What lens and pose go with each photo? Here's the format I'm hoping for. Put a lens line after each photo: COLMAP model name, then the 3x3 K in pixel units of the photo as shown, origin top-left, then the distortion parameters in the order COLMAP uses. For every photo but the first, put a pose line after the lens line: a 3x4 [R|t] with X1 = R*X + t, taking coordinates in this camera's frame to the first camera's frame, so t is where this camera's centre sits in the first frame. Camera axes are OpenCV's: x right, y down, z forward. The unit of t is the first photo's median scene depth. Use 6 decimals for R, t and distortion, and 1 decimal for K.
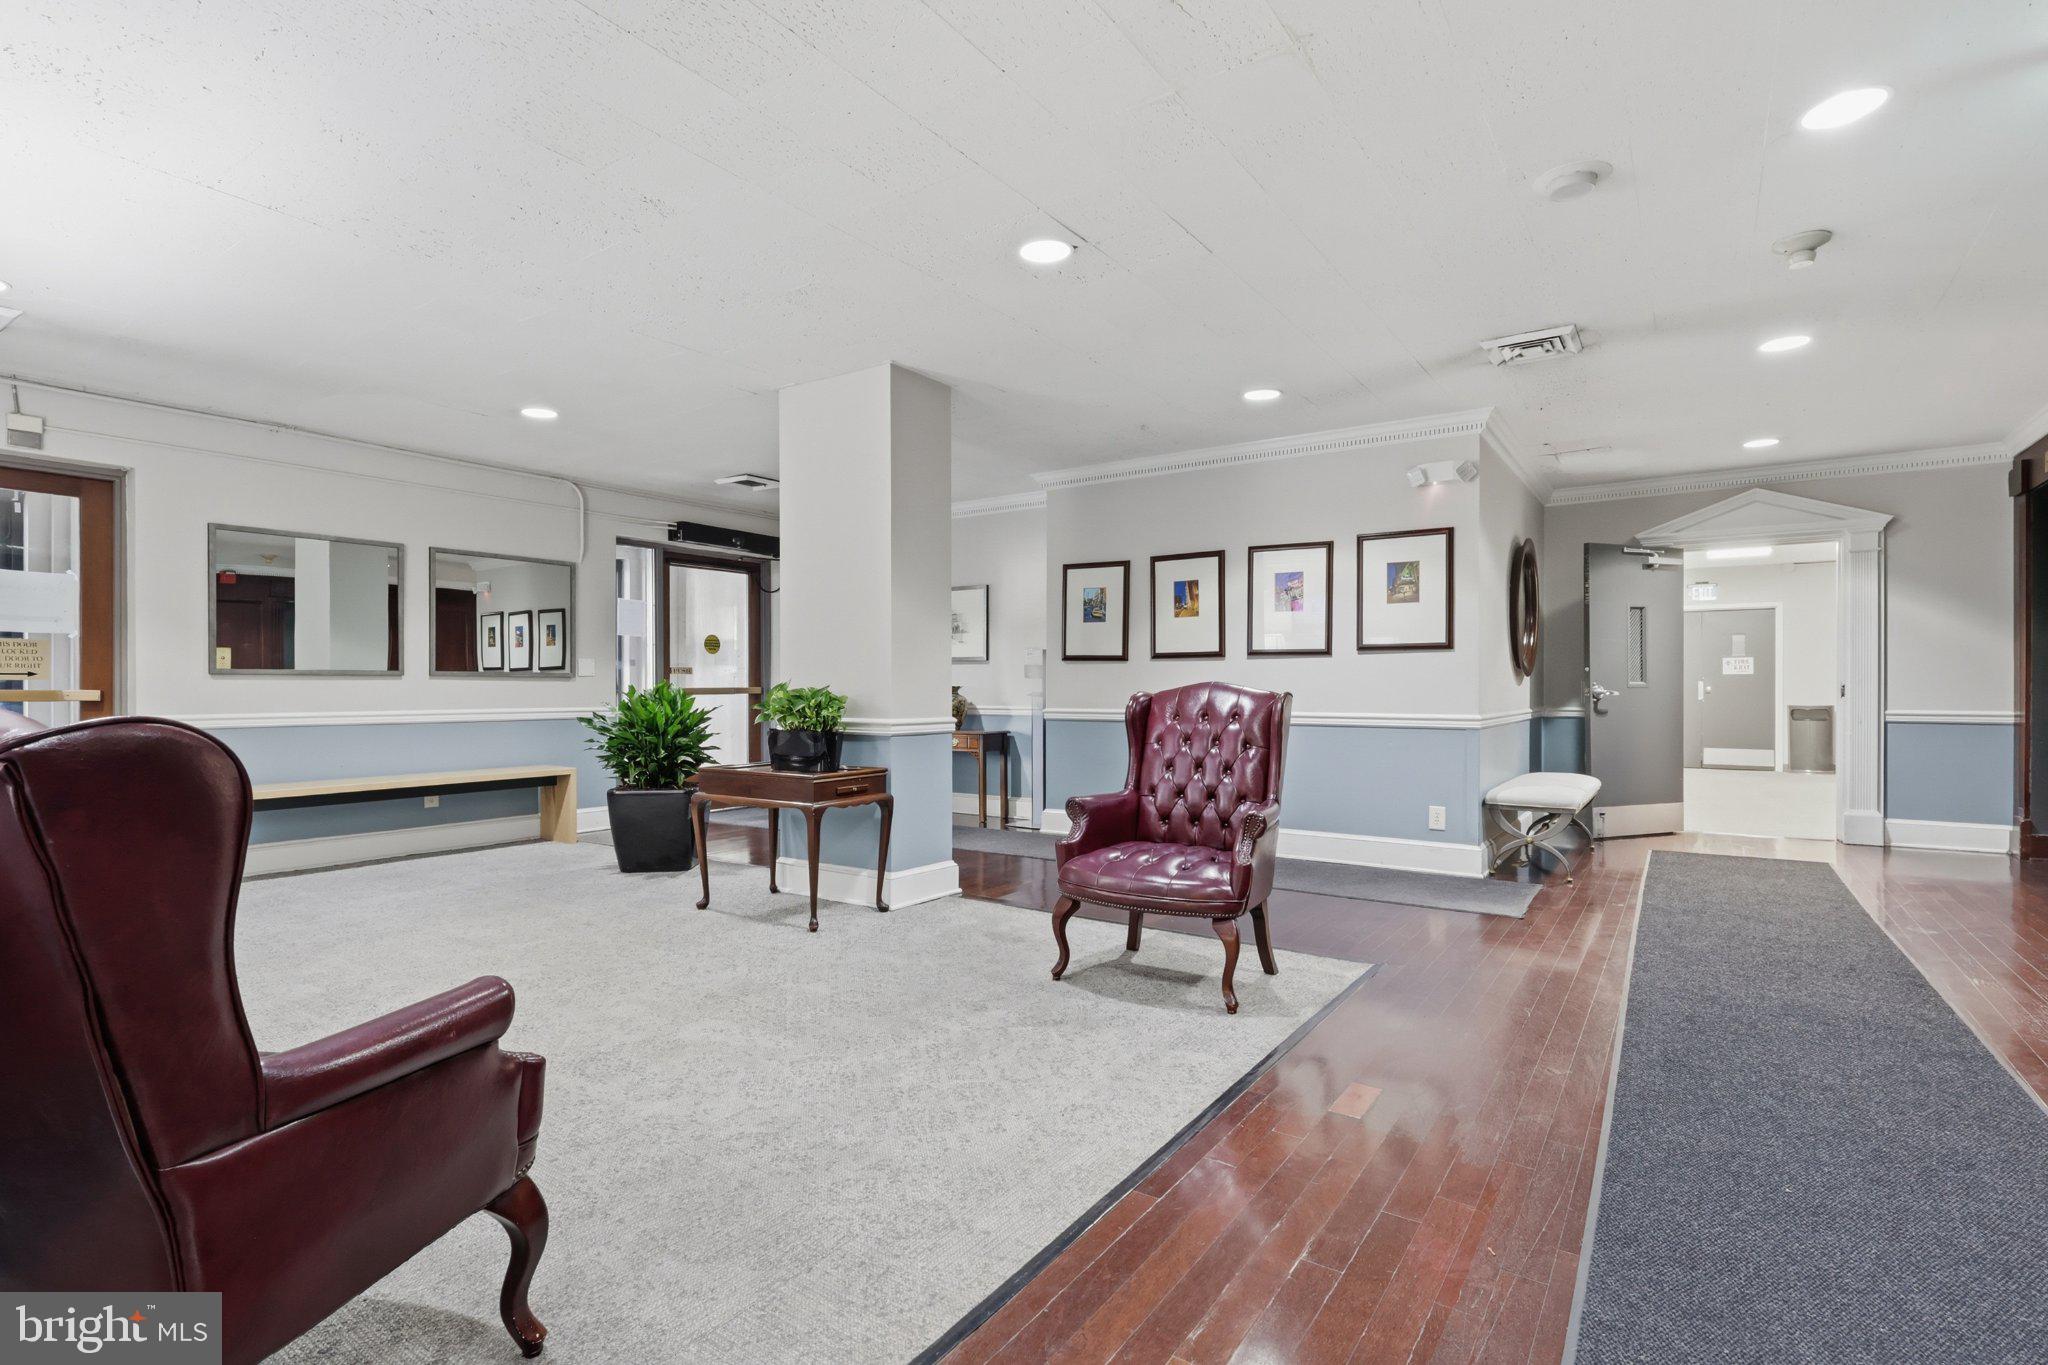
lens RADIAL K [[955.7, 0, 1024.0], [0, 955.7, 682.5], [0, 0, 1]] dist [-0.009248, -0.000623]
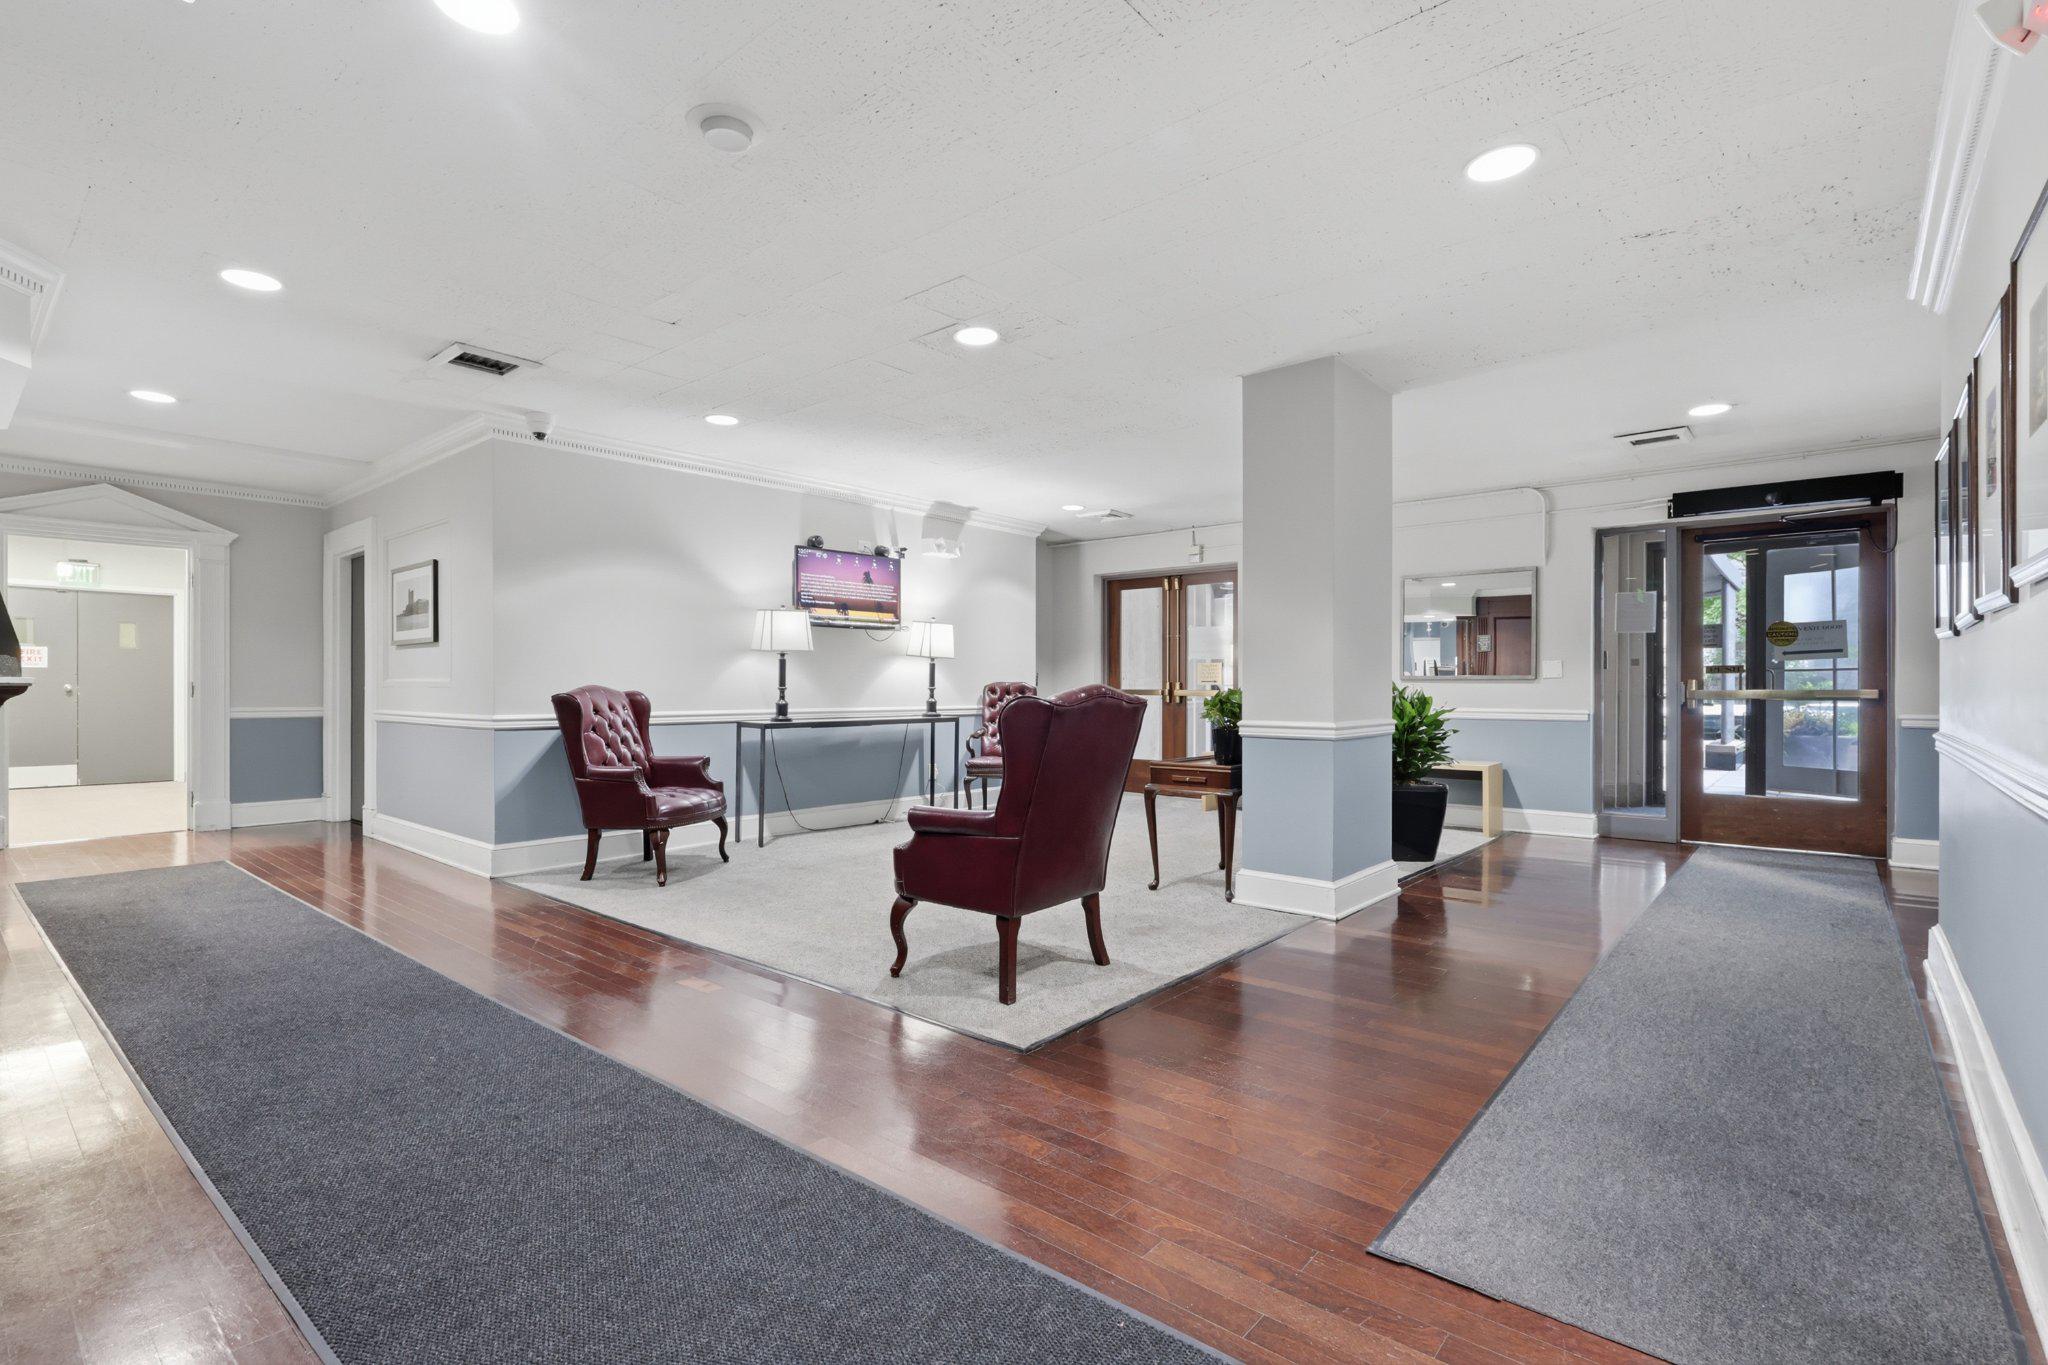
lens RADIAL K [[955.7, 0, 1024.0], [0, 955.7, 682.5], [0, 0, 1]] dist [-0.009248, -0.000623]
pose [[-0.078234, -0.003275, -0.996930, 1.011195], [0.004490, 0.999983, -0.003638, -0.000370], [0.996925, -0.004761, -0.078218, 0.936354]]
